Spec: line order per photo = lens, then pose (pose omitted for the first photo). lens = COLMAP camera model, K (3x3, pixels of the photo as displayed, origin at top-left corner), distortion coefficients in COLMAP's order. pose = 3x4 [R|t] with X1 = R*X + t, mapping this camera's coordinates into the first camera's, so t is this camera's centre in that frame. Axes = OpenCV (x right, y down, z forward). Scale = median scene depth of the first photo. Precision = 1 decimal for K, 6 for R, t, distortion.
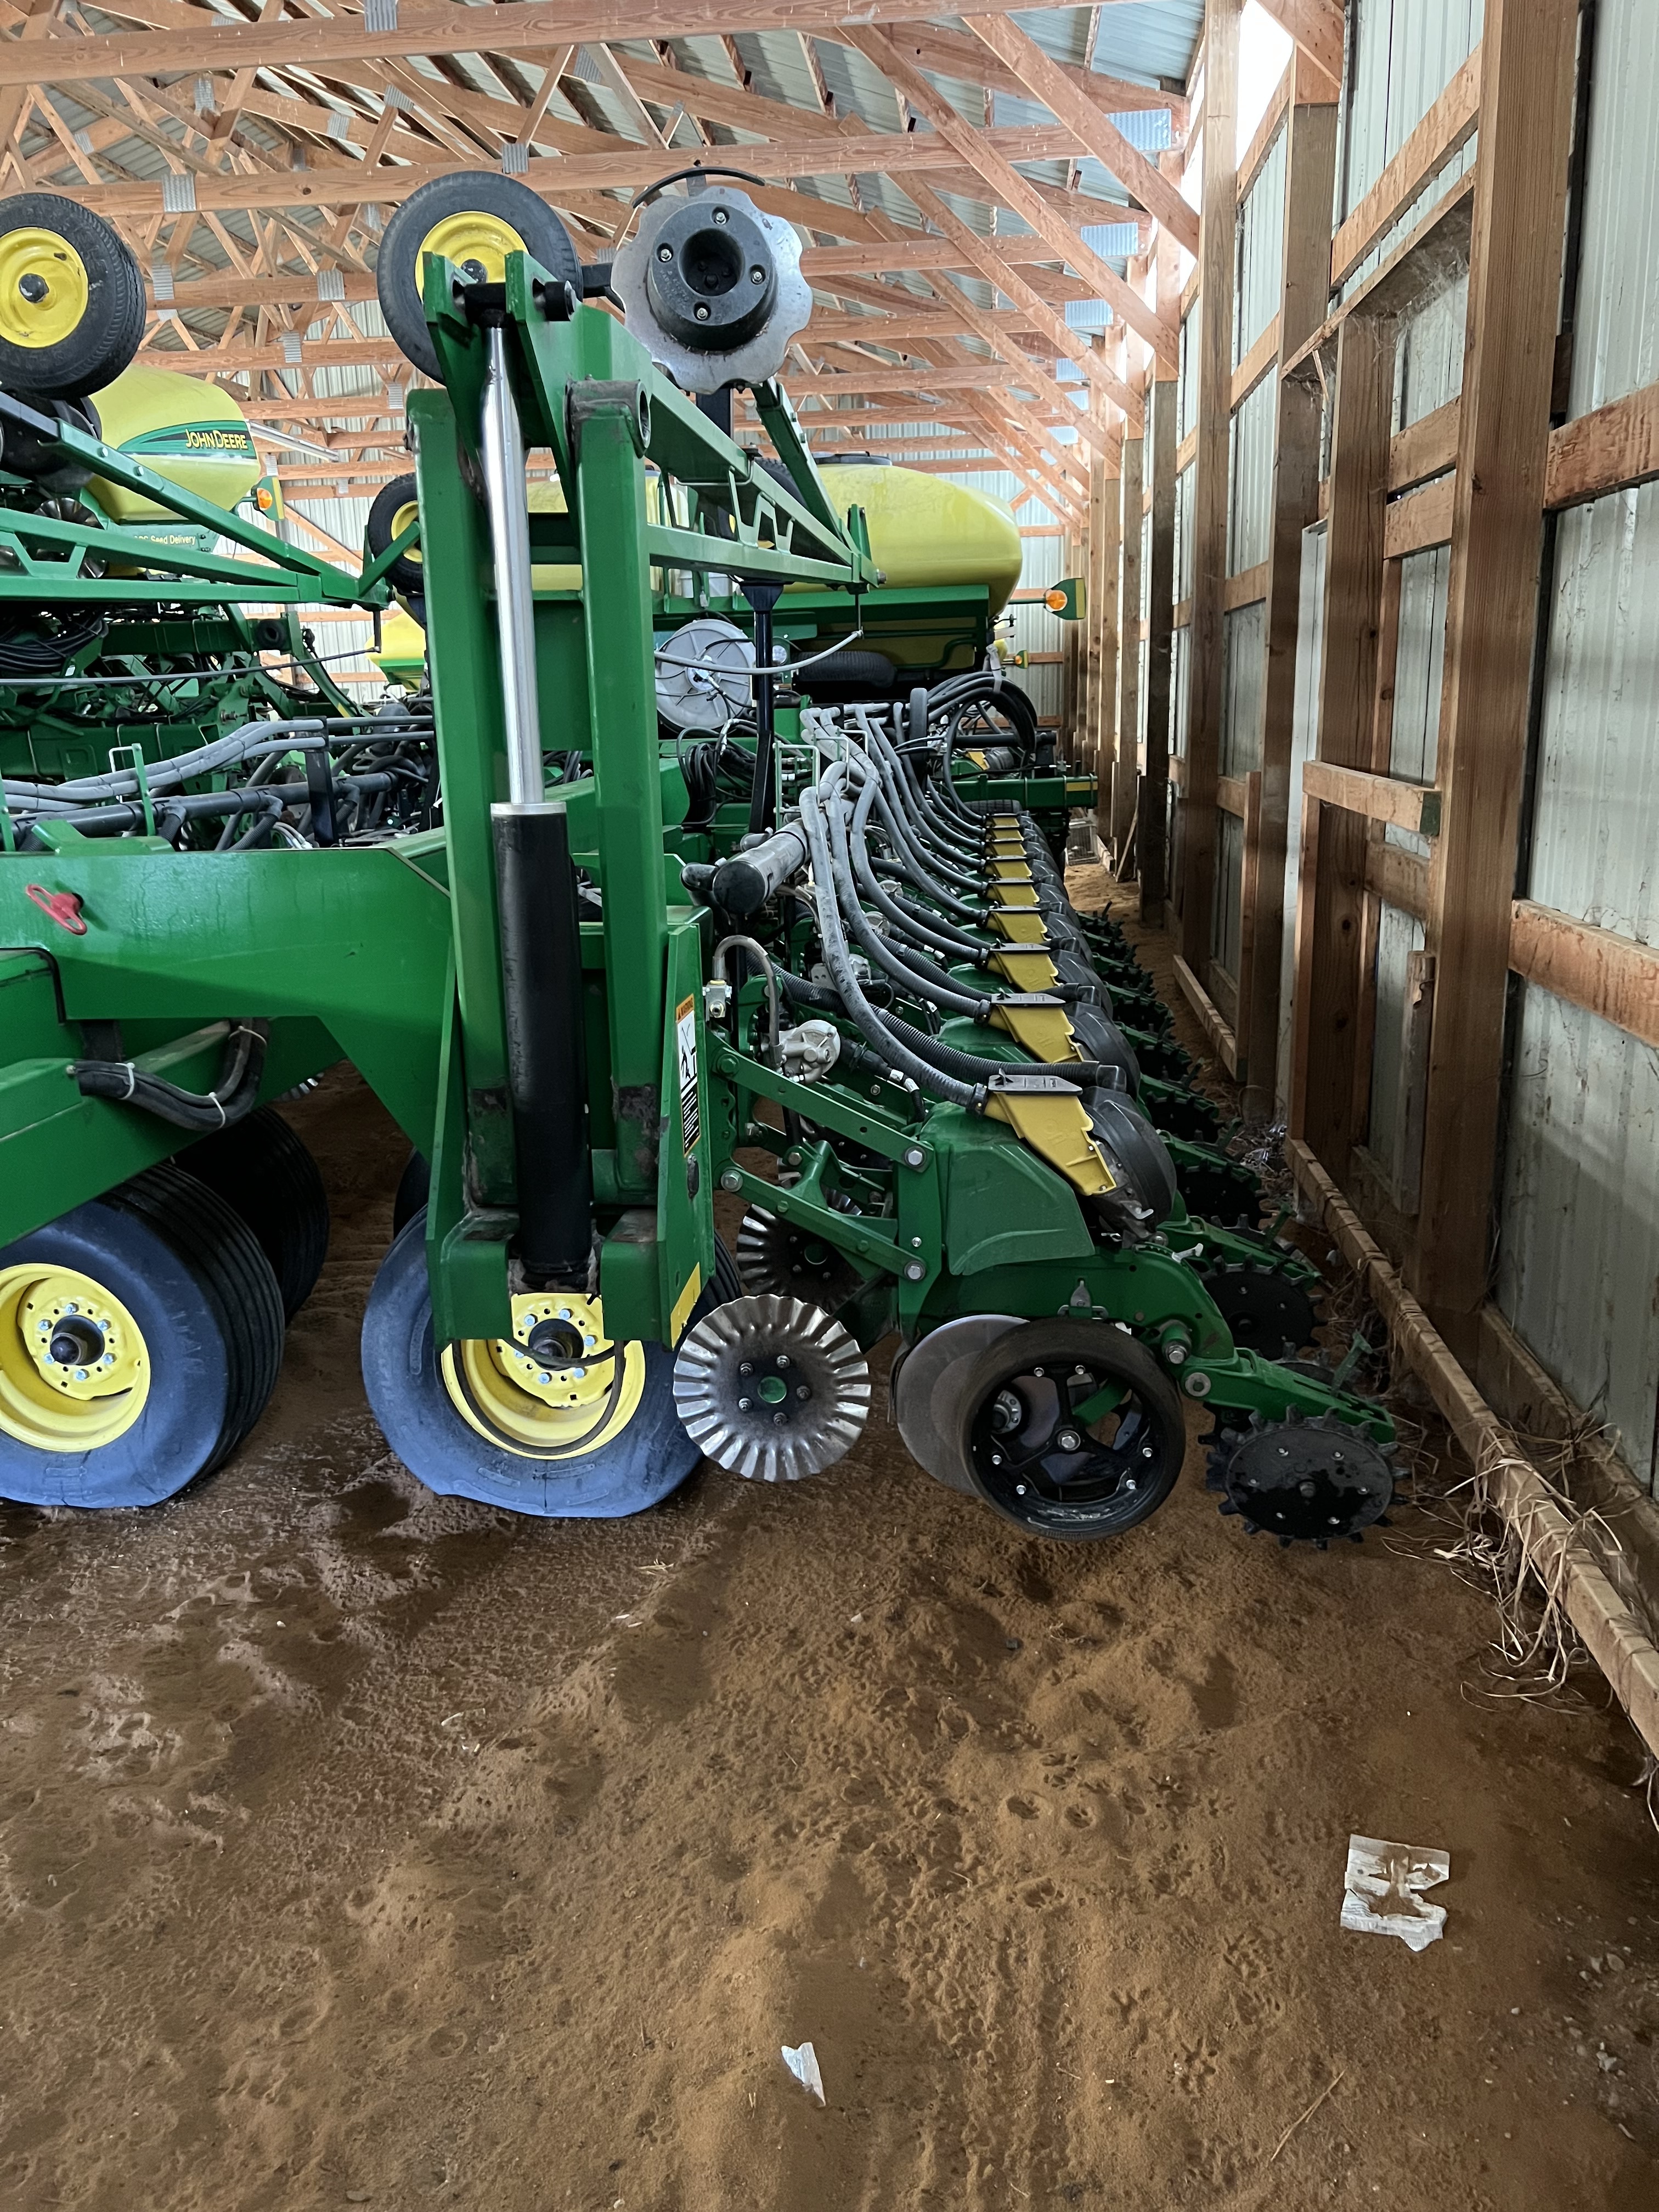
lens RADIAL K [[1711.0, 0, 820.1], [0, 1711.0, 1100.9], [0, 0, 1]] dist [0.051238, -0.054556]
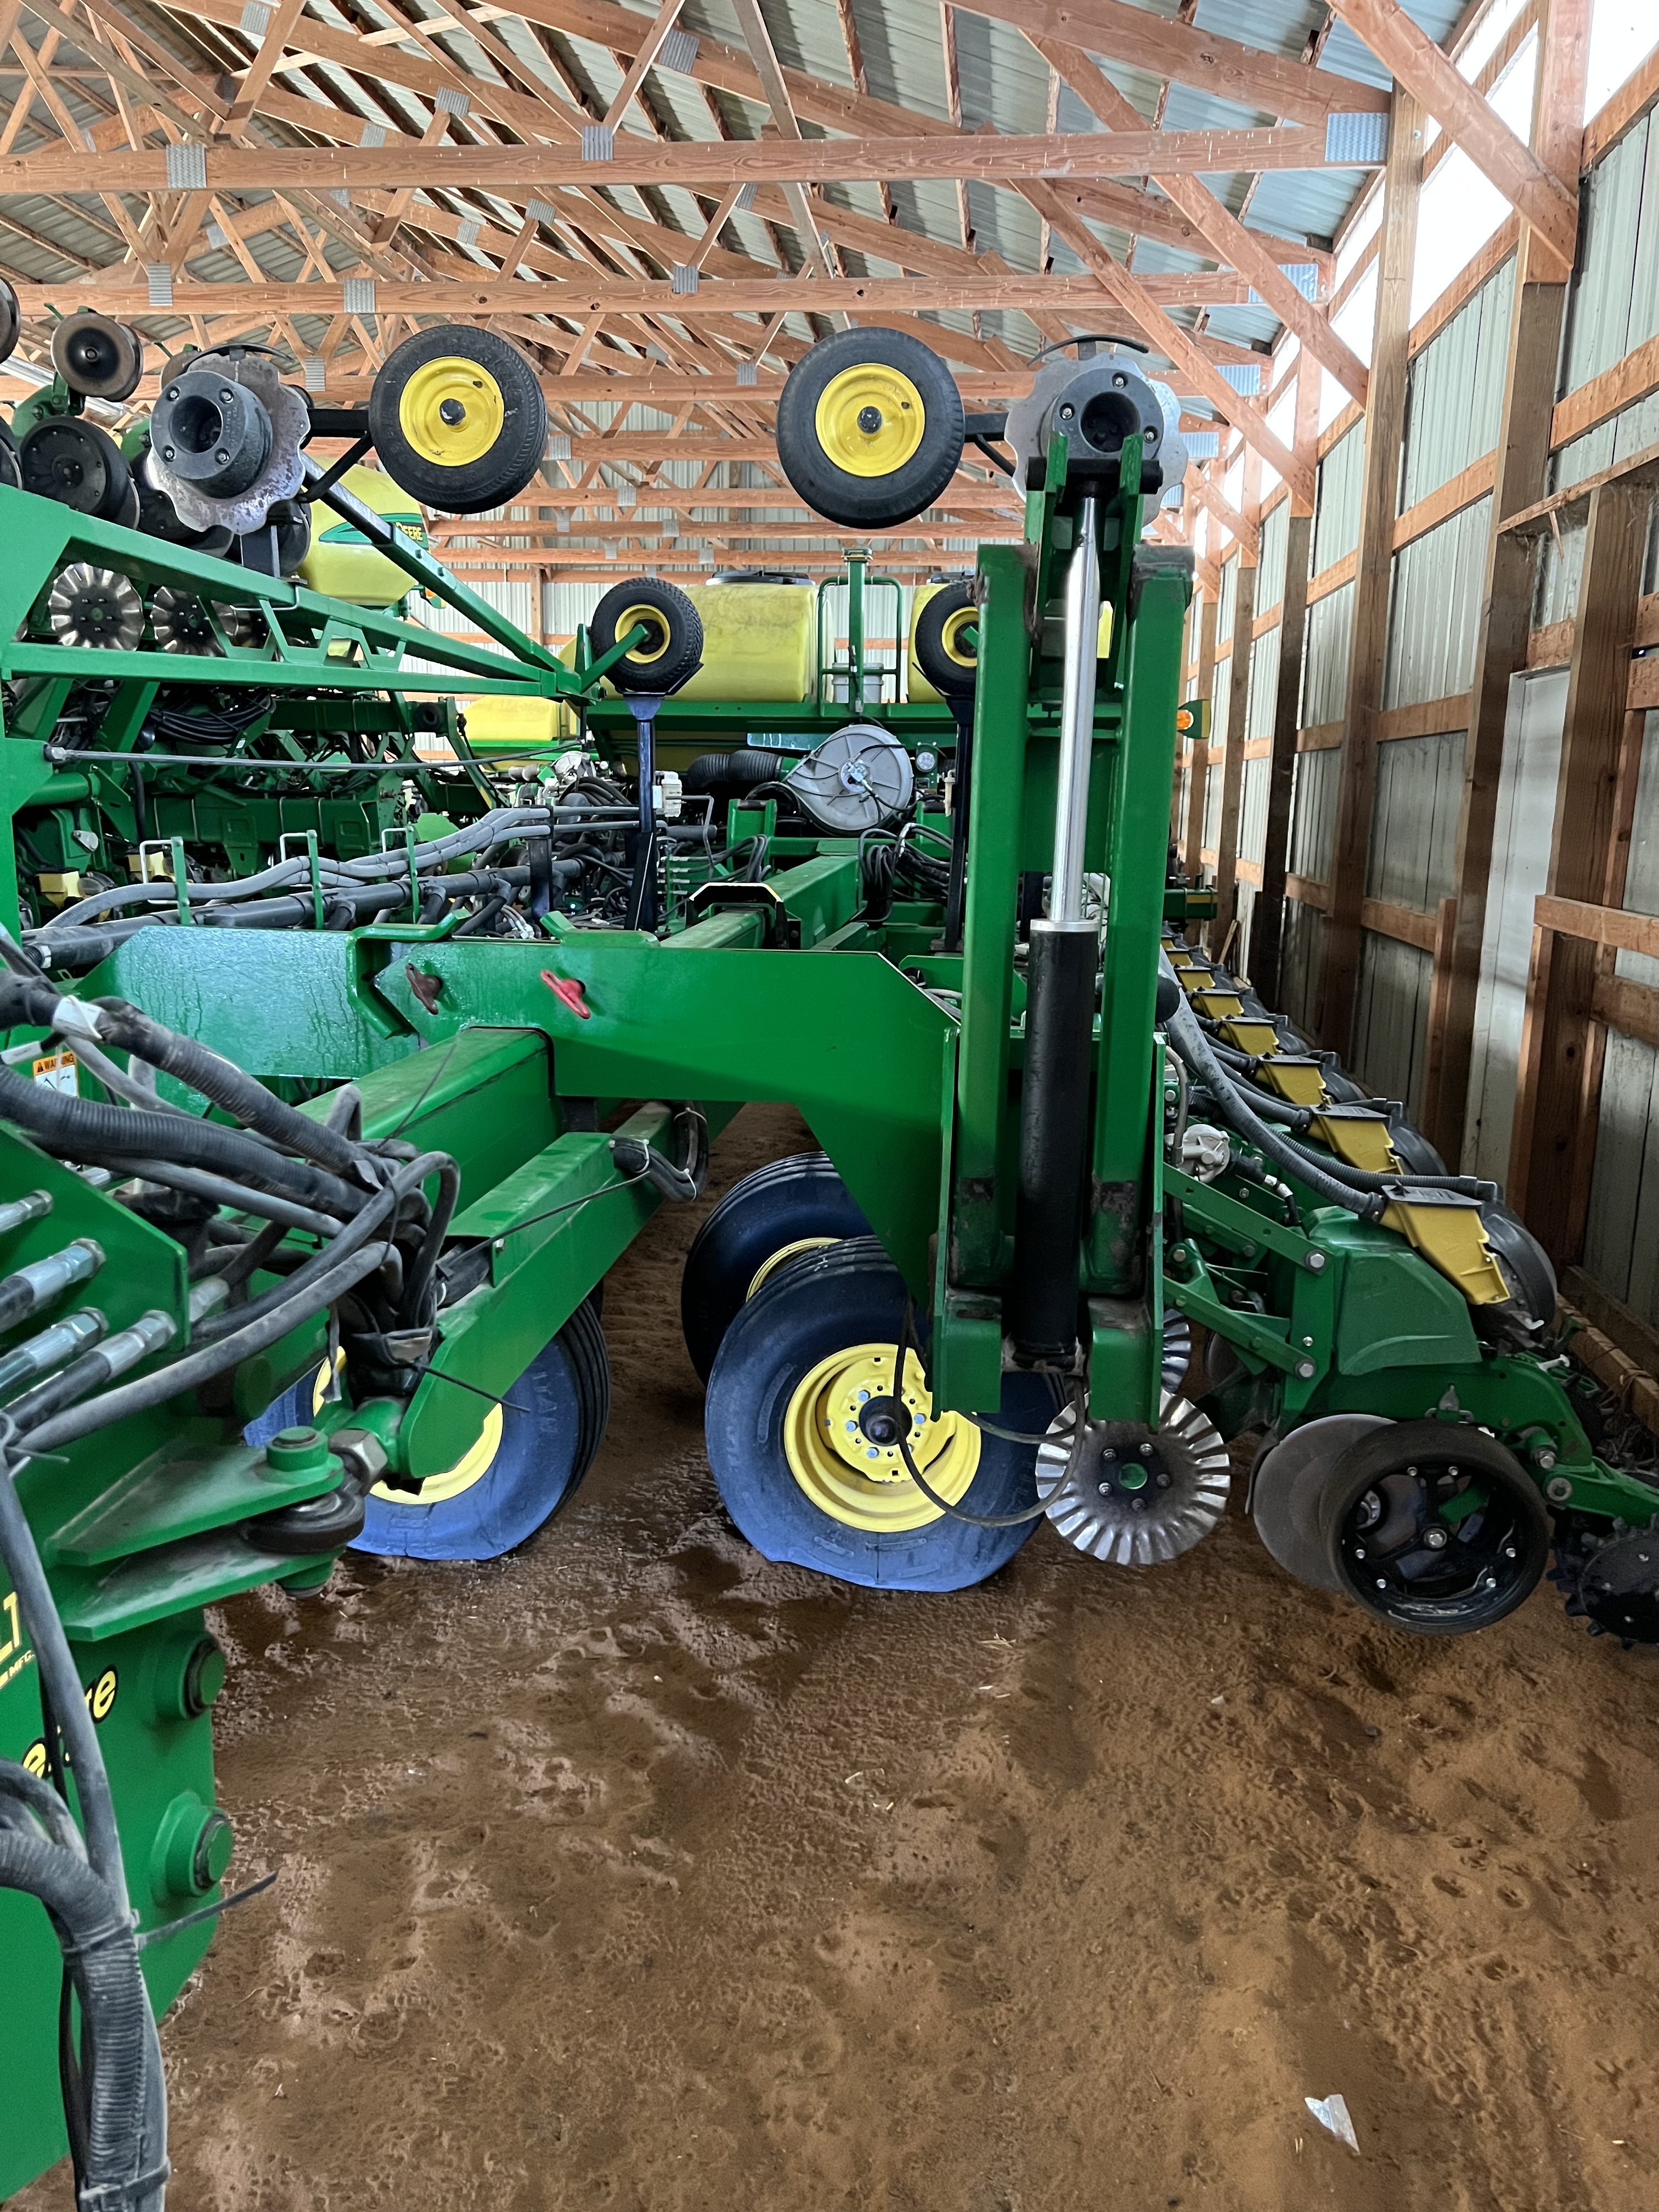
lens RADIAL K [[1709.8, 0, 829.5], [0, 1709.8, 1106.0], [0, 0, 1]] dist [0.051876, -0.052610]
pose [[0.998895, 0.046502, 0.006769, -0.242629], [-0.046113, 0.997720, -0.049286, 0.003874], [-0.009045, 0.048920, 0.998762, -0.060953]]
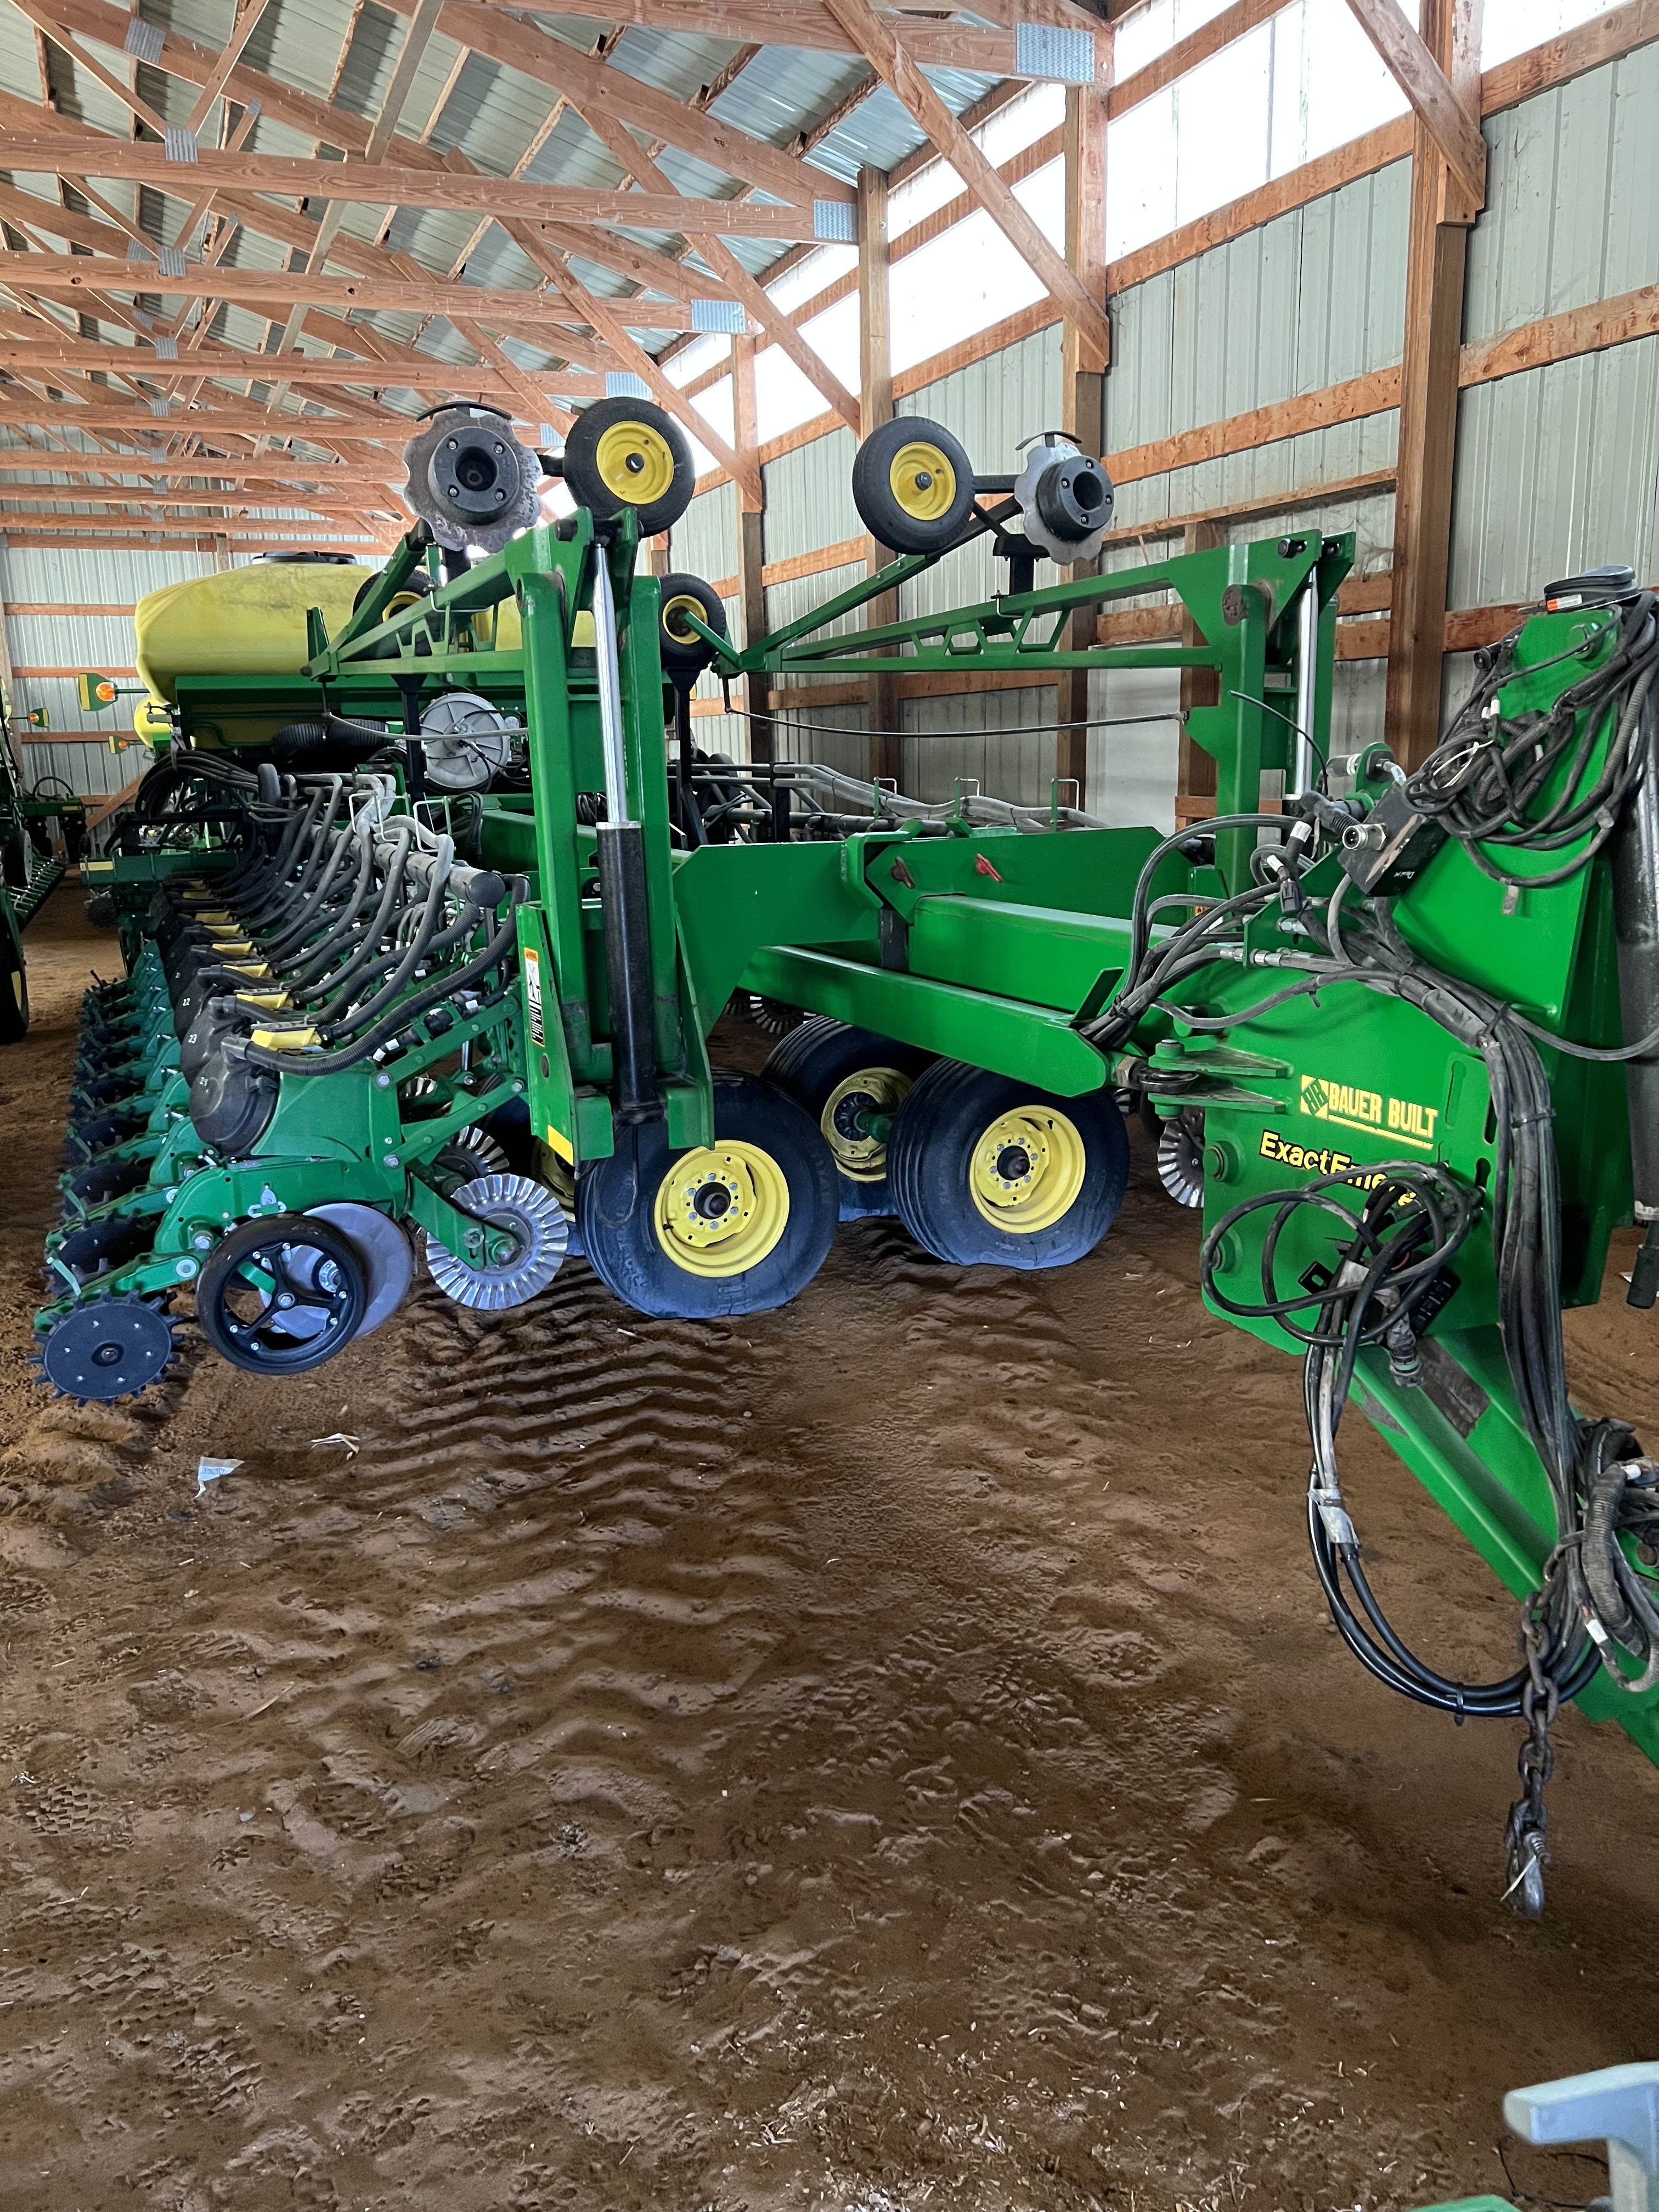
lens RADIAL K [[1685.8, 0, 835.0], [0, 1685.8, 1146.6], [0, 0, 1]] dist [0.000621, -0.006061]
pose [[0.880388, -0.100693, 0.463441, -1.193222], [0.106329, 0.994232, 0.014027, 0.104857], [-0.462180, 0.036928, 0.886017, -0.336889]]
